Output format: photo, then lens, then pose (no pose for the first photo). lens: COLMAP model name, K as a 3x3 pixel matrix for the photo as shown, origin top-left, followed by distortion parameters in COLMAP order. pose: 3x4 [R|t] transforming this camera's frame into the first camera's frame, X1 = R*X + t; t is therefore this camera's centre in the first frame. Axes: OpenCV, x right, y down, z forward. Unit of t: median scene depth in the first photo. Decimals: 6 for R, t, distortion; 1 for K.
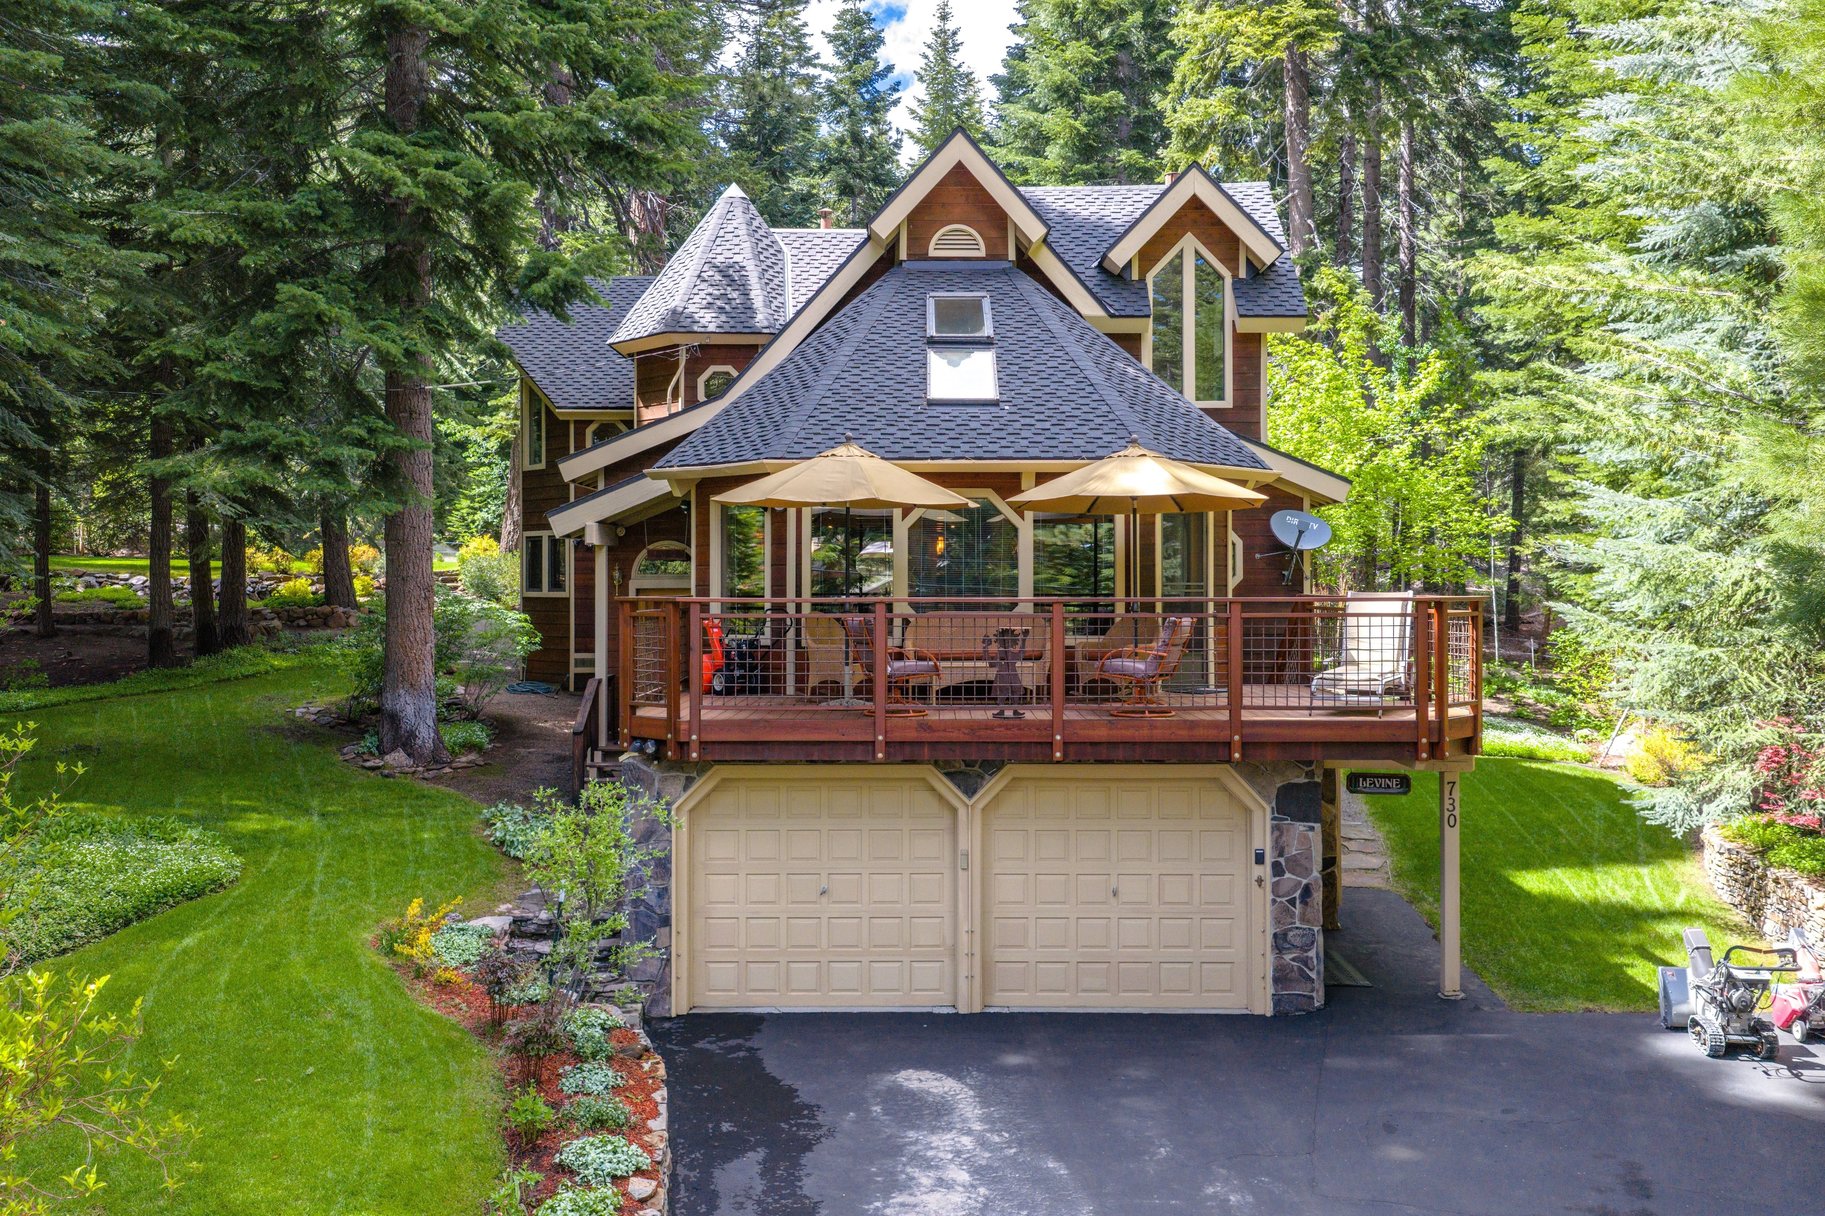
lens RADIAL K [[1674.4, 0, 921.4], [0, 1674.4, 592.7], [0, 0, 1]] dist [0.019955, 0.000000]
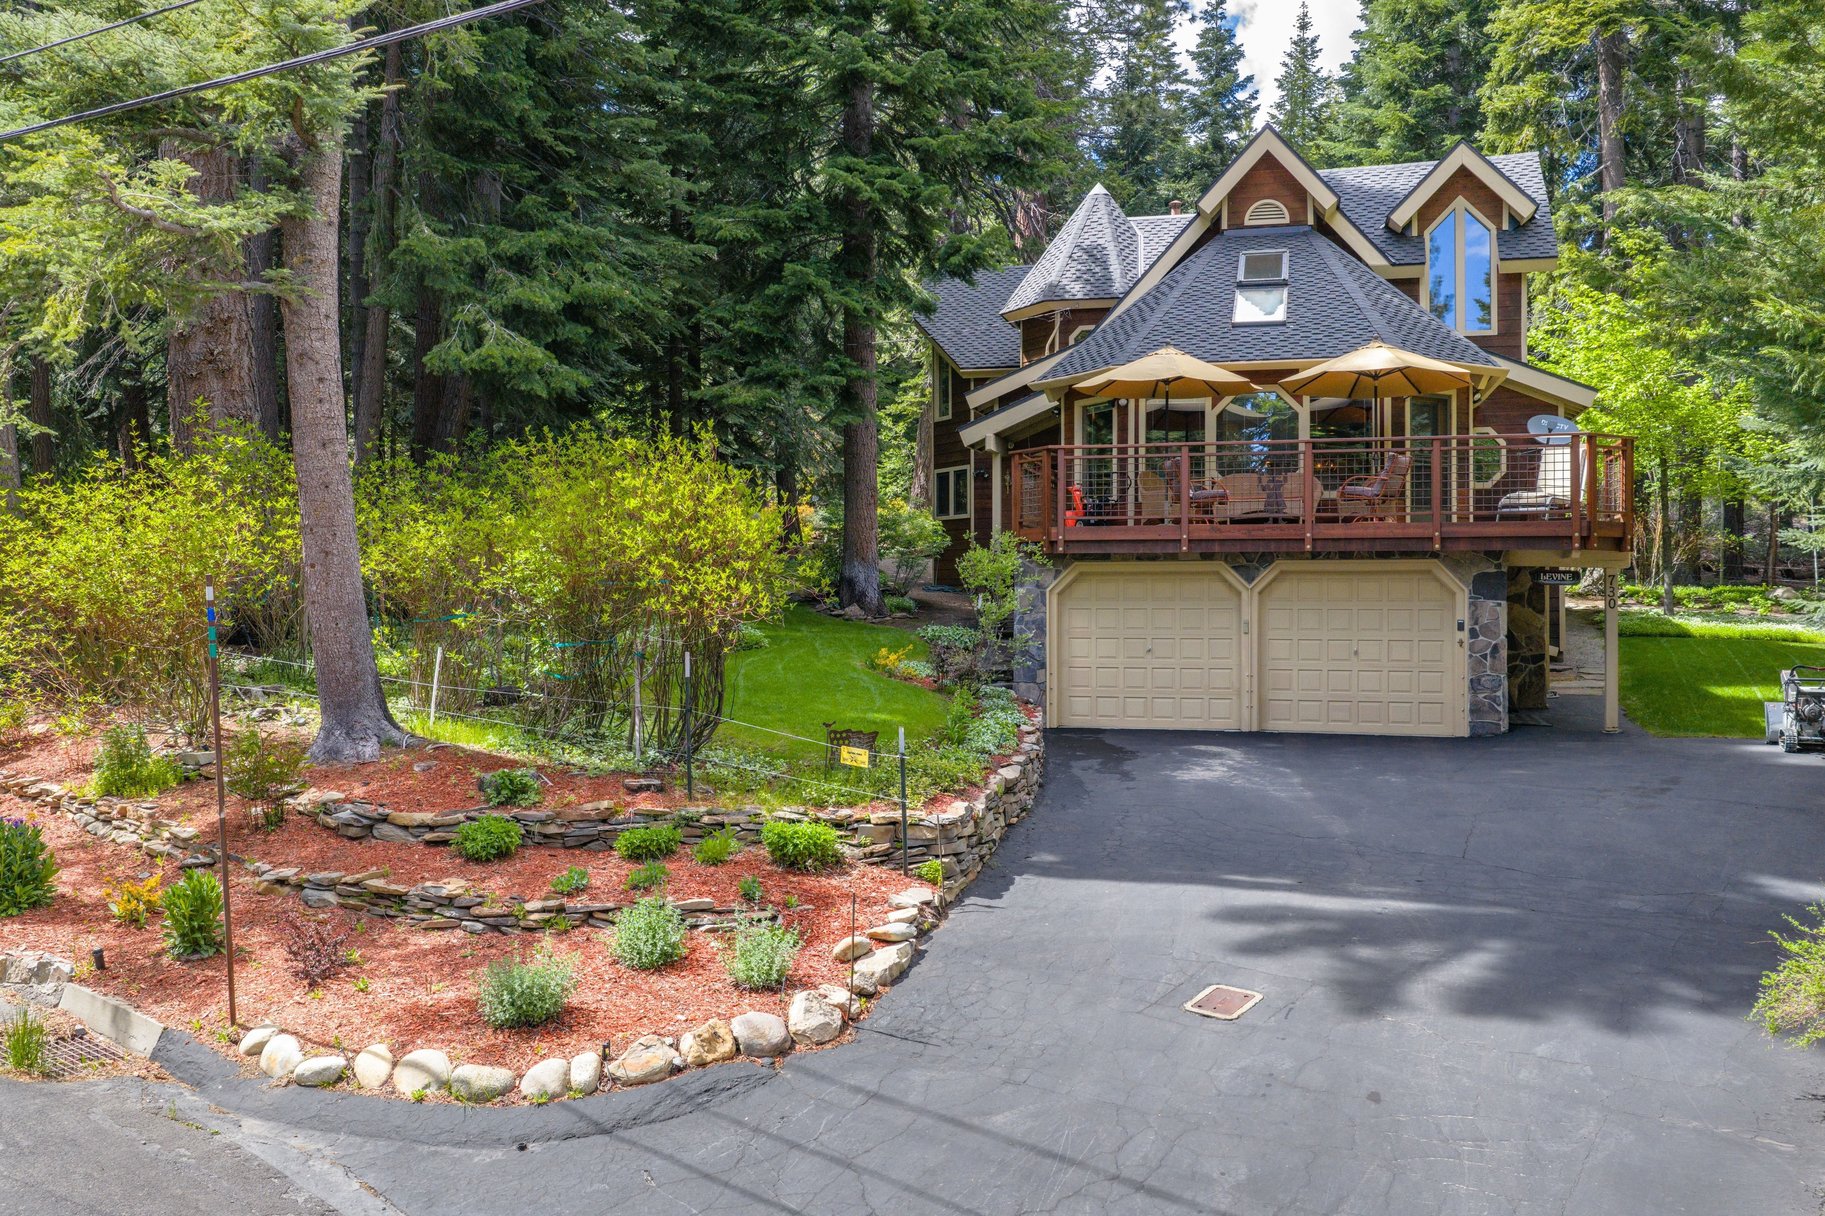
lens RADIAL K [[1511.1, 0, 908.7], [0, 1511.1, 591.9], [0, 0, 1]] dist [0.016102, -0.026147]
pose [[0.970669, 0.000684, -0.240418, 0.040494], [0.003308, 0.999863, 0.016201, 0.075816], [0.240396, -0.016522, 0.970534, -0.245889]]
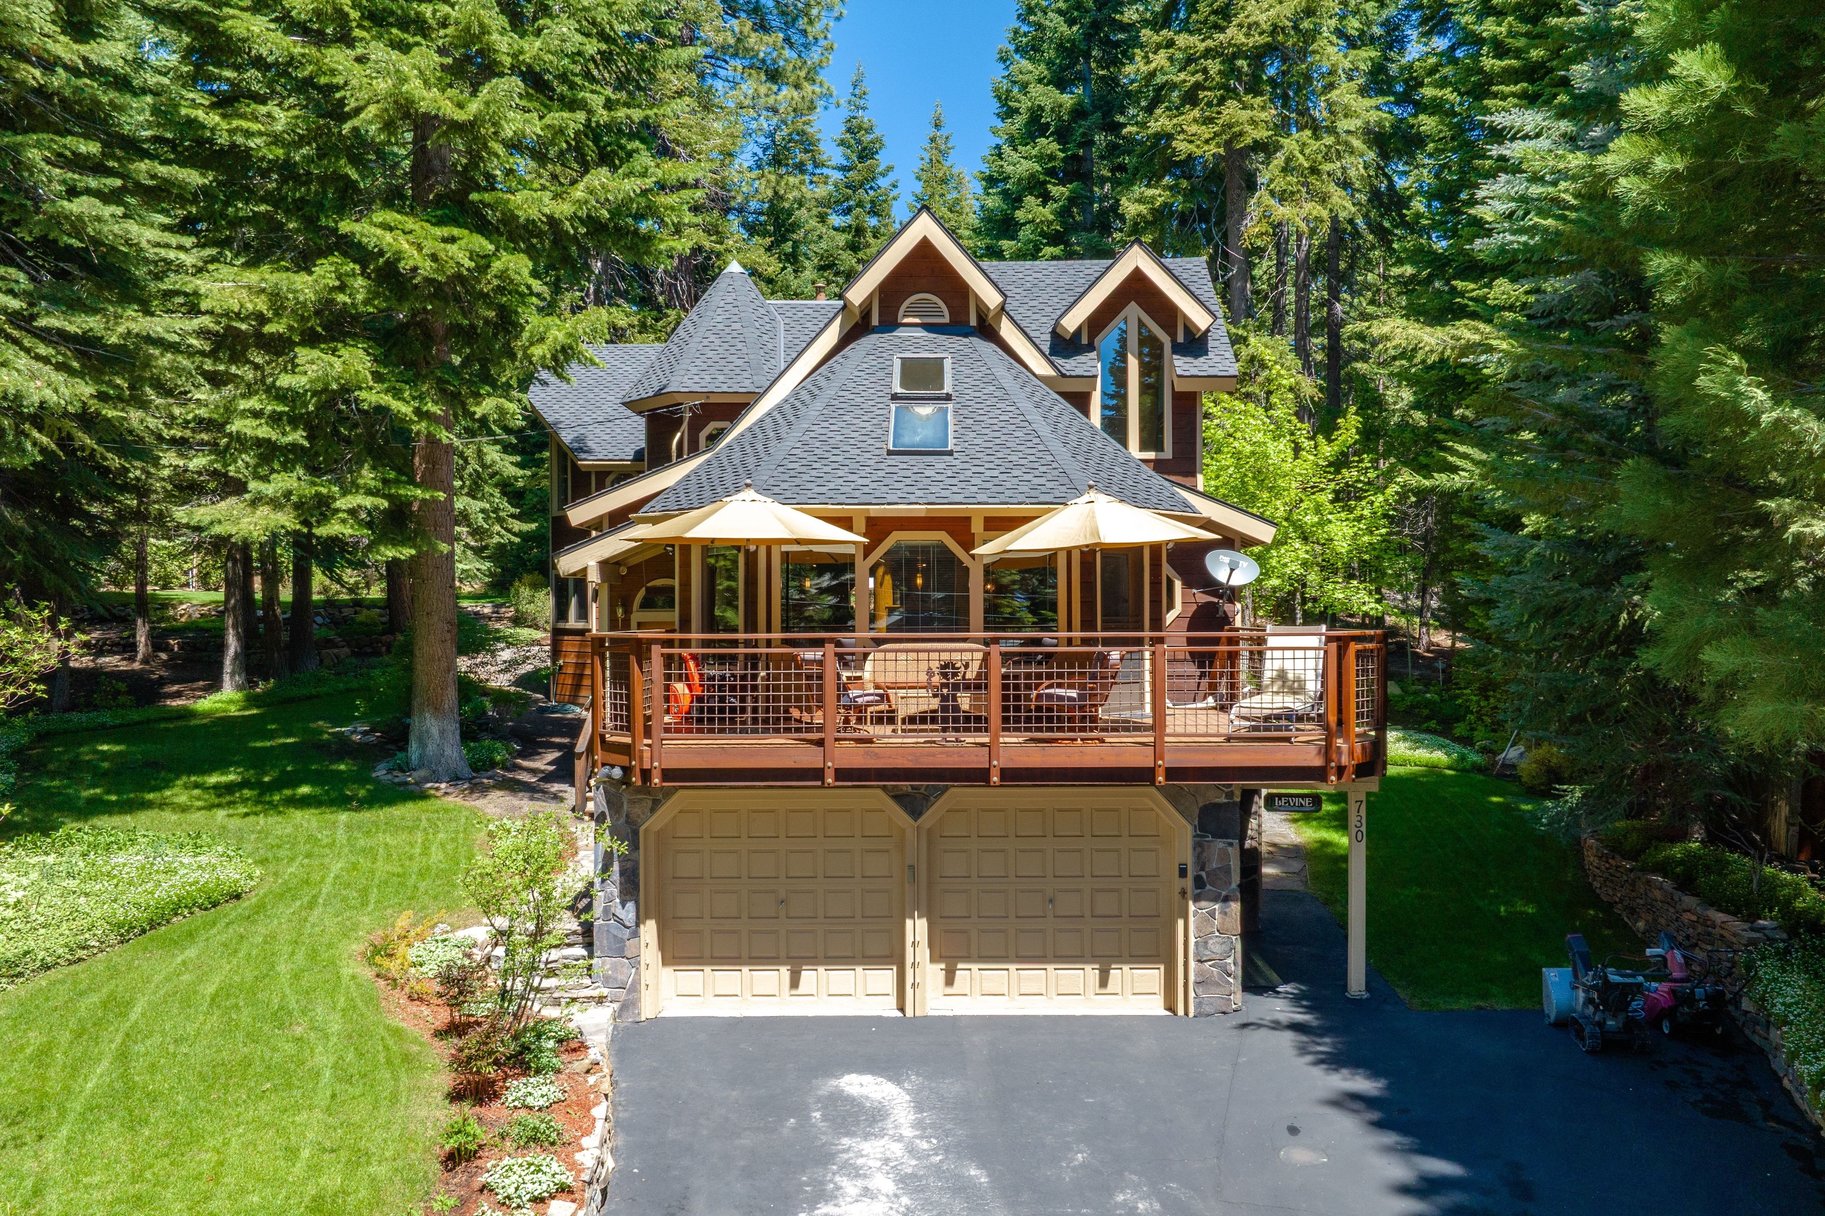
lens RADIAL K [[1443.6, 0, 929.8], [0, 1443.6, 637.6], [0, 0, 1]] dist [-0.024272, -0.011405]
pose [[0.999979, -0.002148, 0.006129, 0.022915], [0.002076, 0.999929, 0.011737, -0.003434], [-0.006153, -0.011724, 0.999912, 0.049444]]
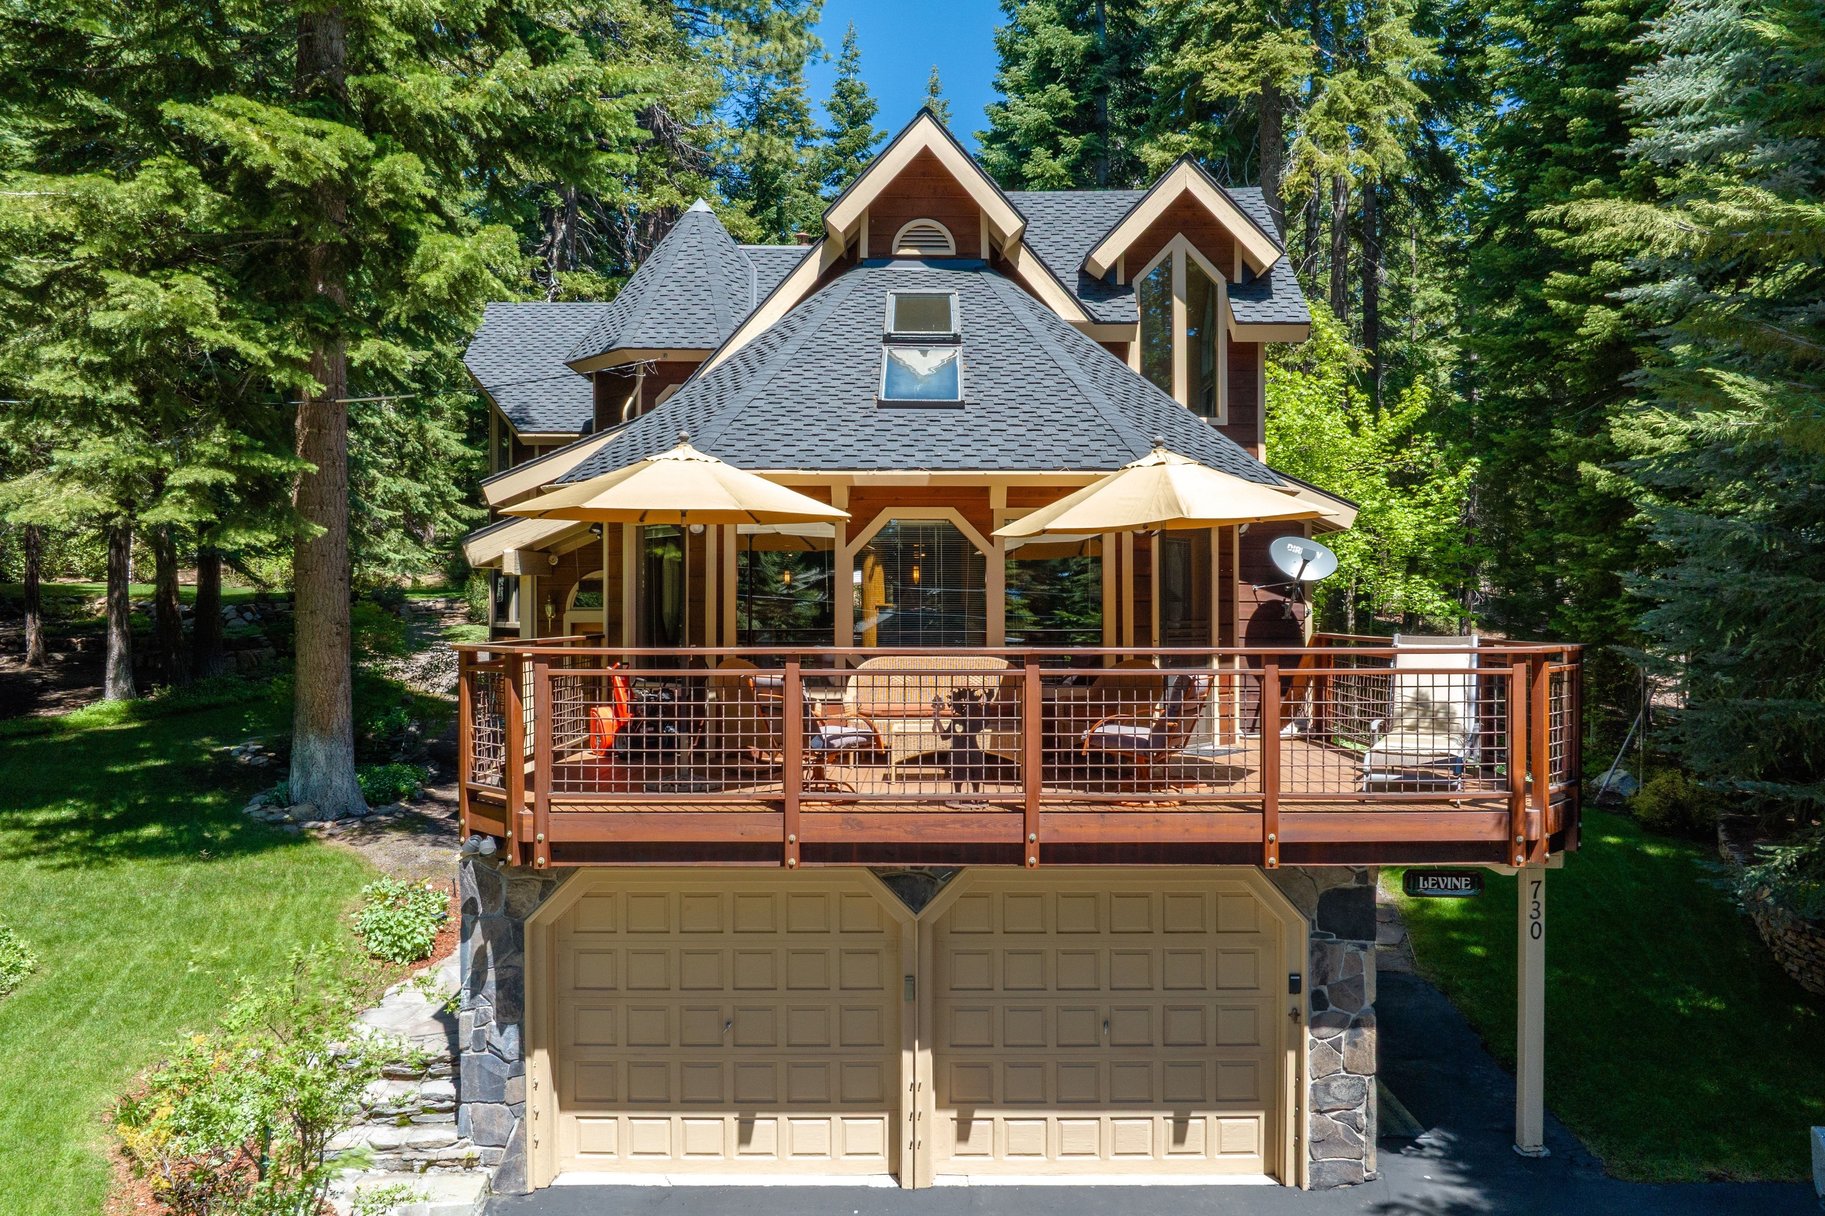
lens RADIAL K [[1511.1, 0, 949.6], [0, 1511.1, 632.5], [0, 0, 1]] dist [0.016102, -0.026147]
pose [[0.999731, 0.000455, 0.023178, 0.019594], [-0.000682, 0.999952, 0.009802, -0.006926], [-0.023173, -0.009815, 0.999683, 0.221774]]
